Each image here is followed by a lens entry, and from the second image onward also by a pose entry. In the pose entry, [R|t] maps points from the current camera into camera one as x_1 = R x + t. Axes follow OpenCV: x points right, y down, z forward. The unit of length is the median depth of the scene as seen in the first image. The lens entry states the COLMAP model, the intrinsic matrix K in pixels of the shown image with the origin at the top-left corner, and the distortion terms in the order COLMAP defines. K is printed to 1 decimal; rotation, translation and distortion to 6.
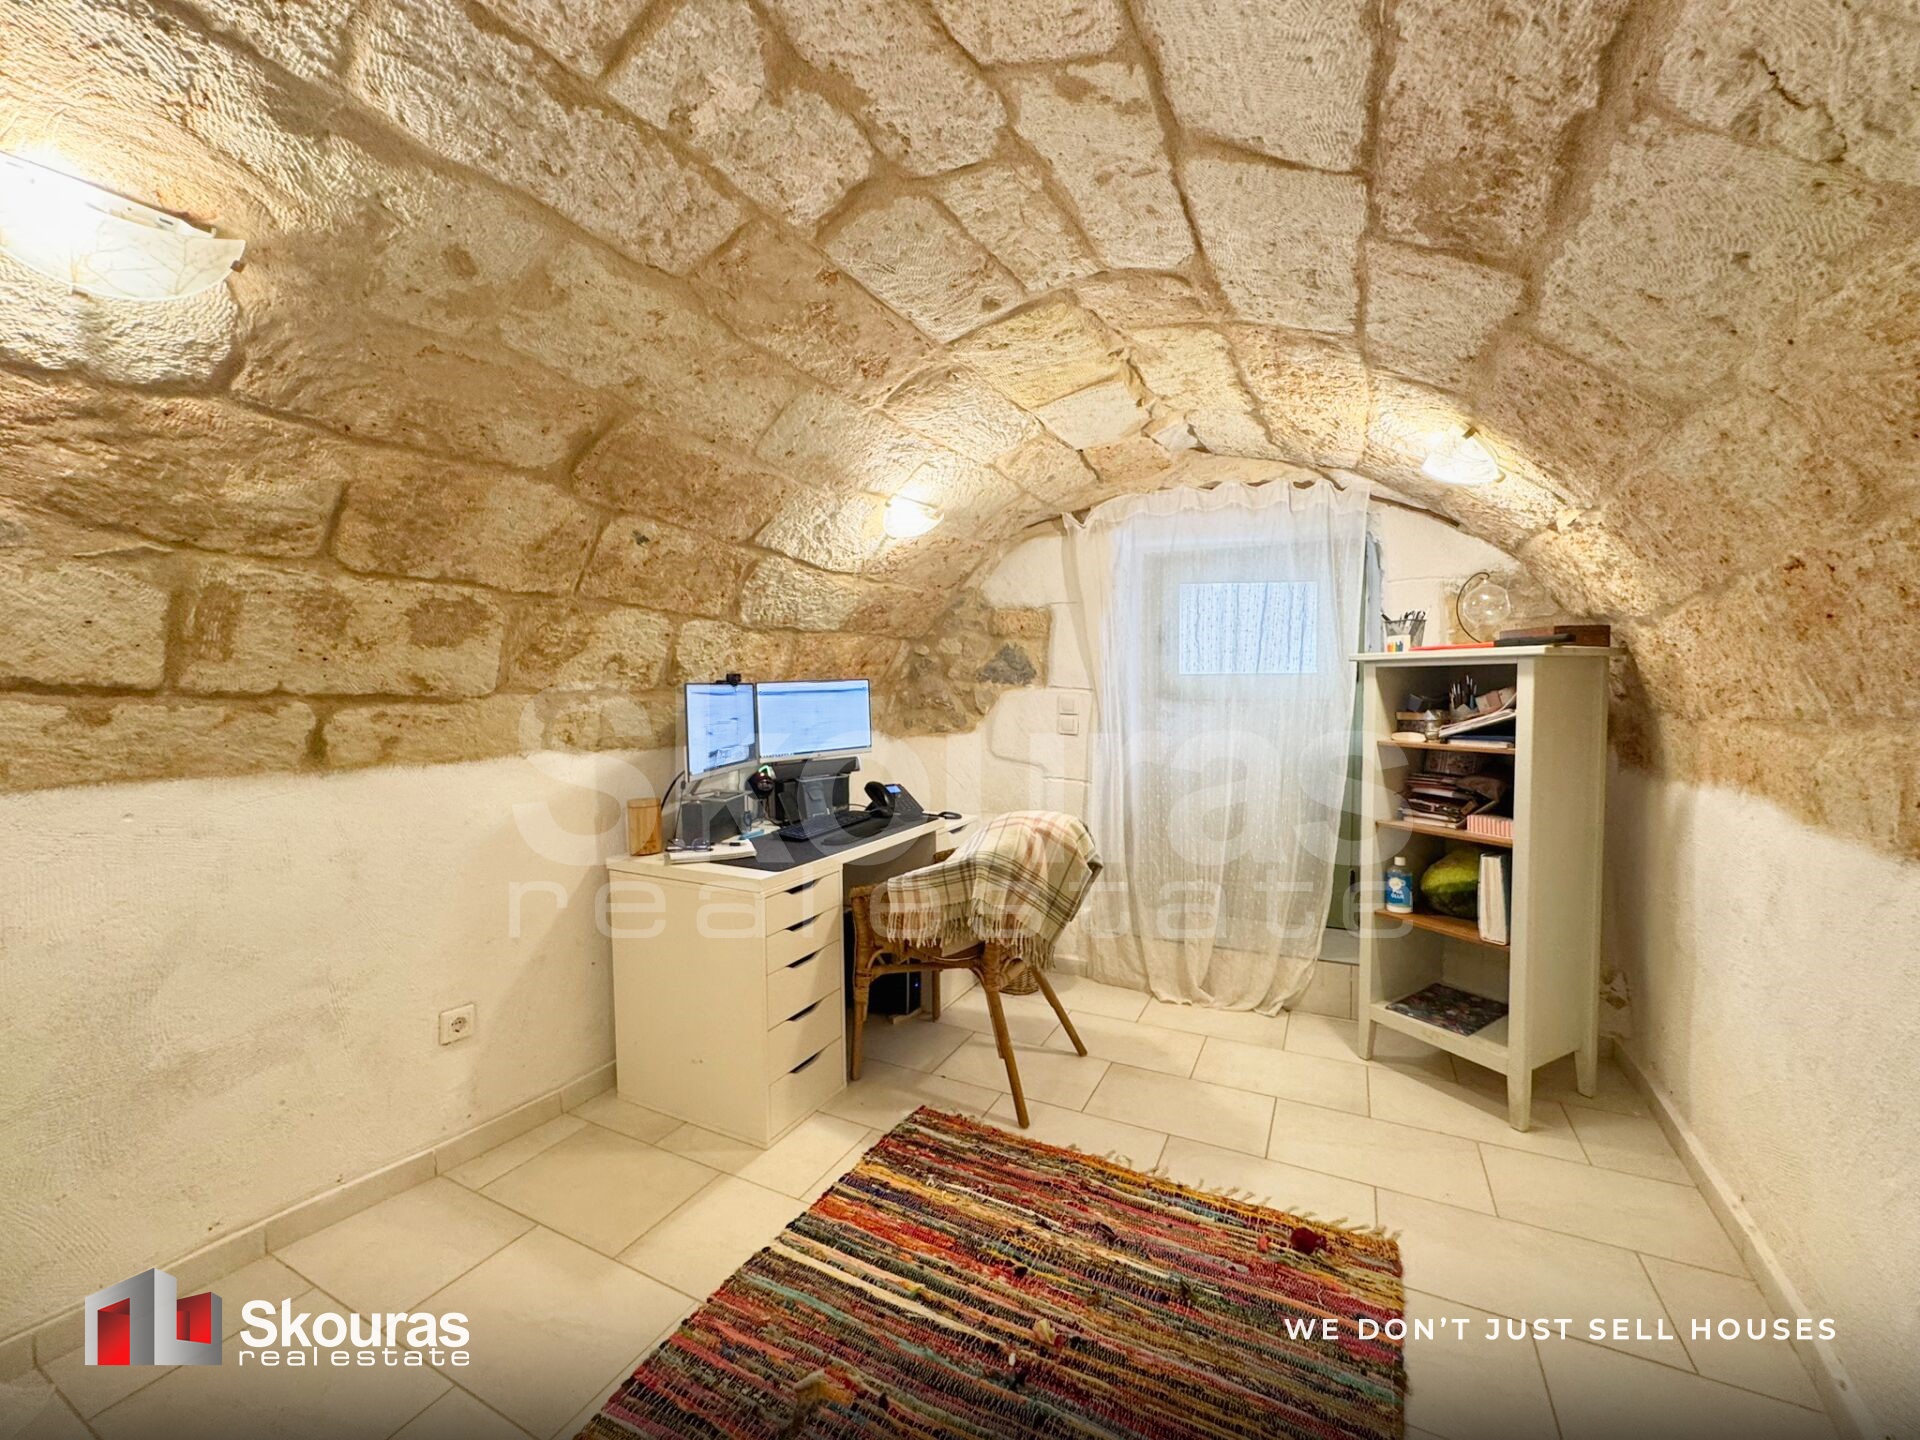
lens RADIAL K [[769.7, 0, 960.0], [0, 769.7, 720.0], [0, 0, 1]] dist [-0.001101, 0.000050]
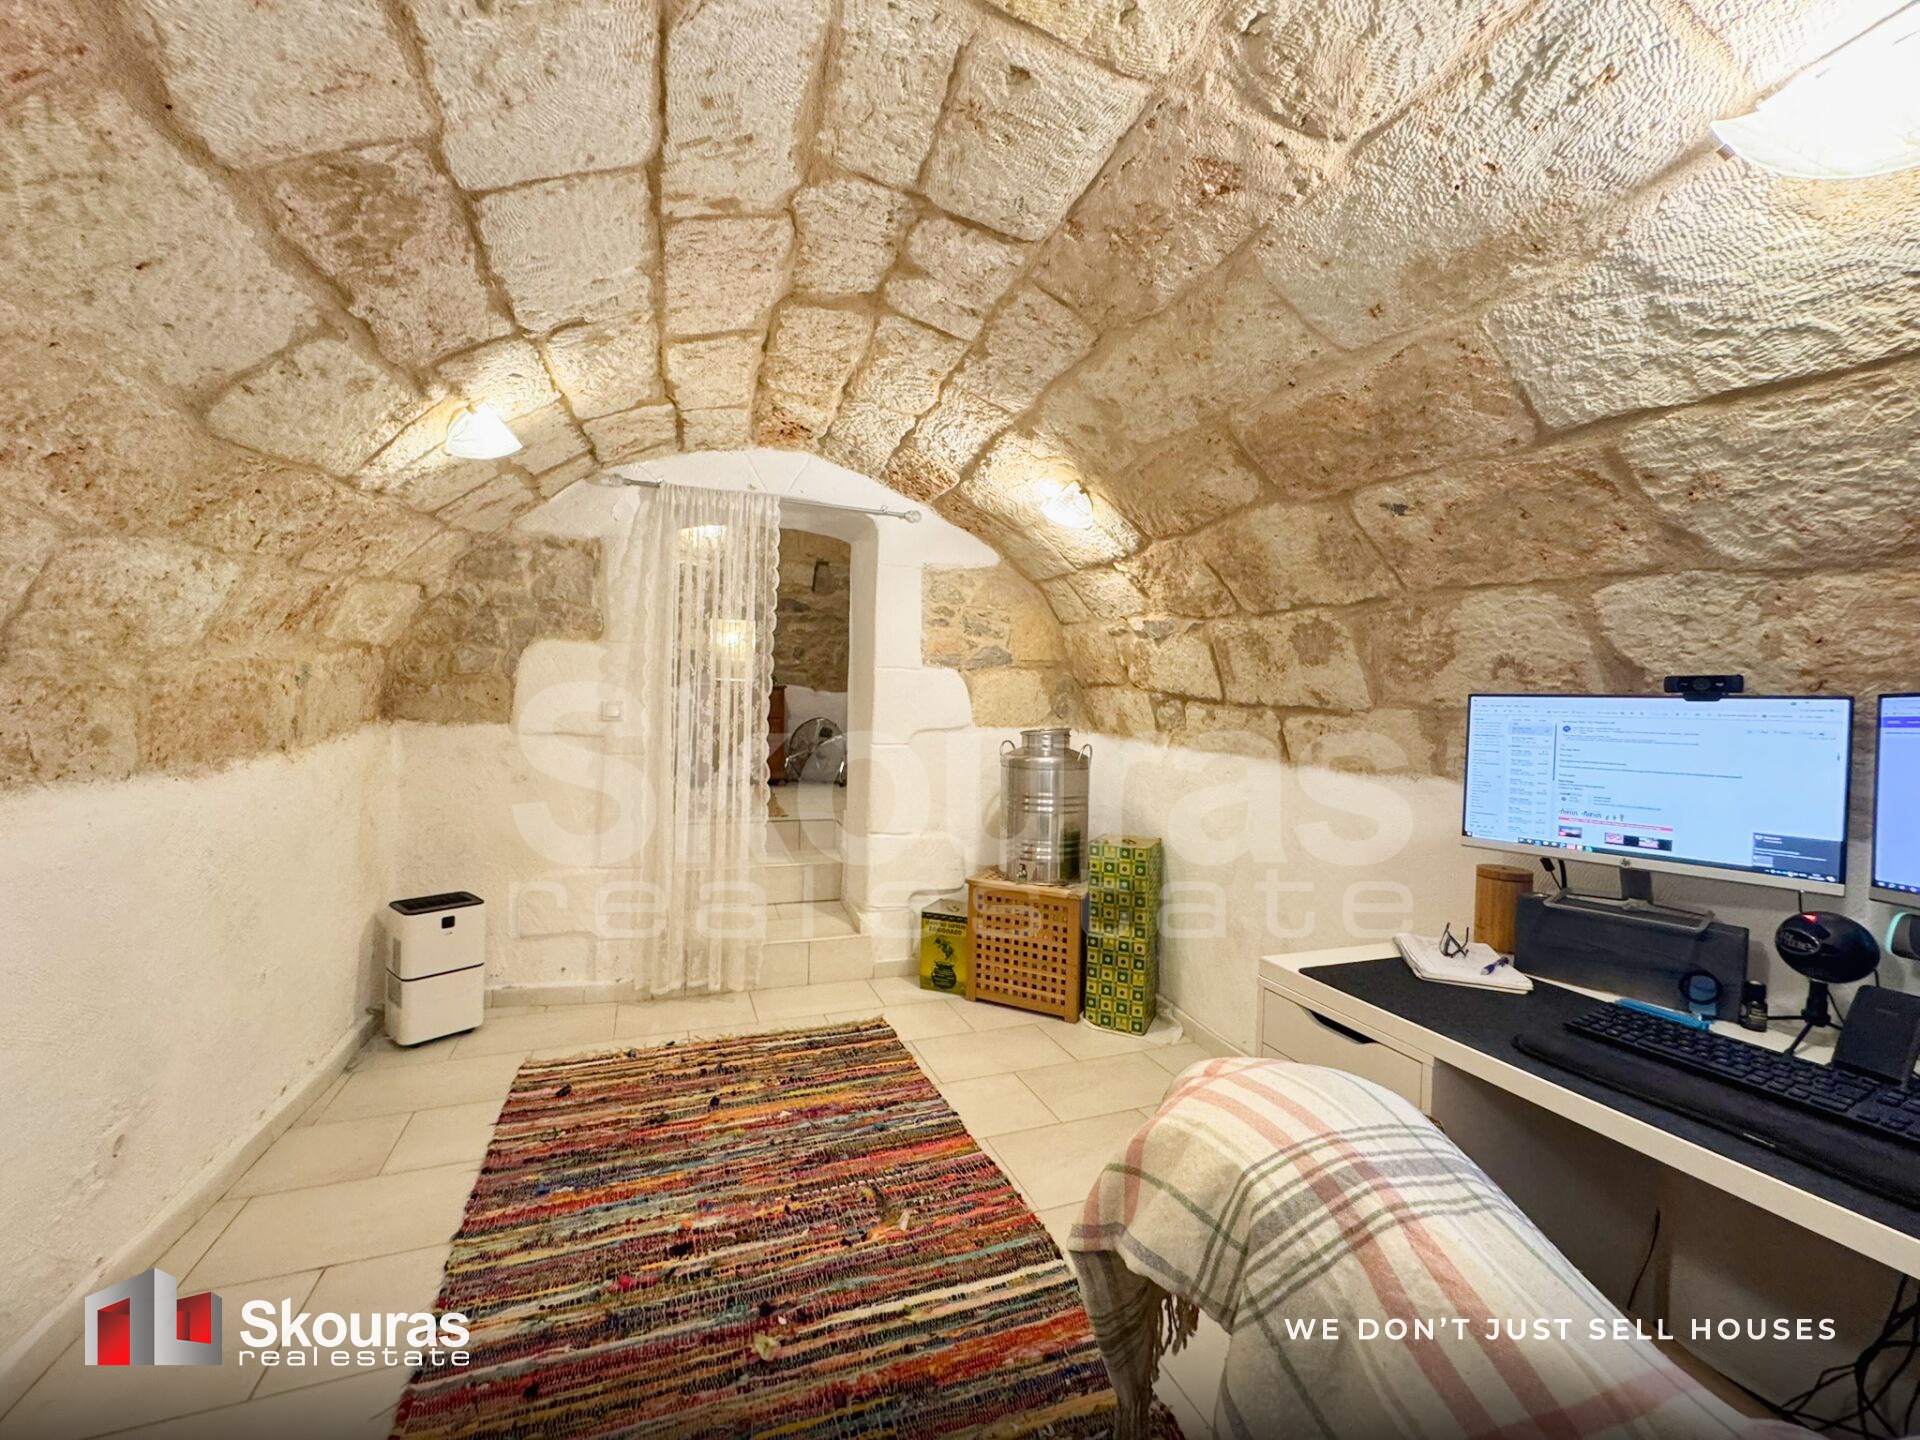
lens RADIAL K [[769.7, 0, 960.0], [0, 769.7, 720.0], [0, 0, 1]] dist [-0.001101, 0.000050]
pose [[-0.665541, 0.001522, -0.746359, 0.596993], [-0.058039, 0.996864, 0.053787, -0.050961], [0.744101, 0.079115, -0.663366, 1.569382]]
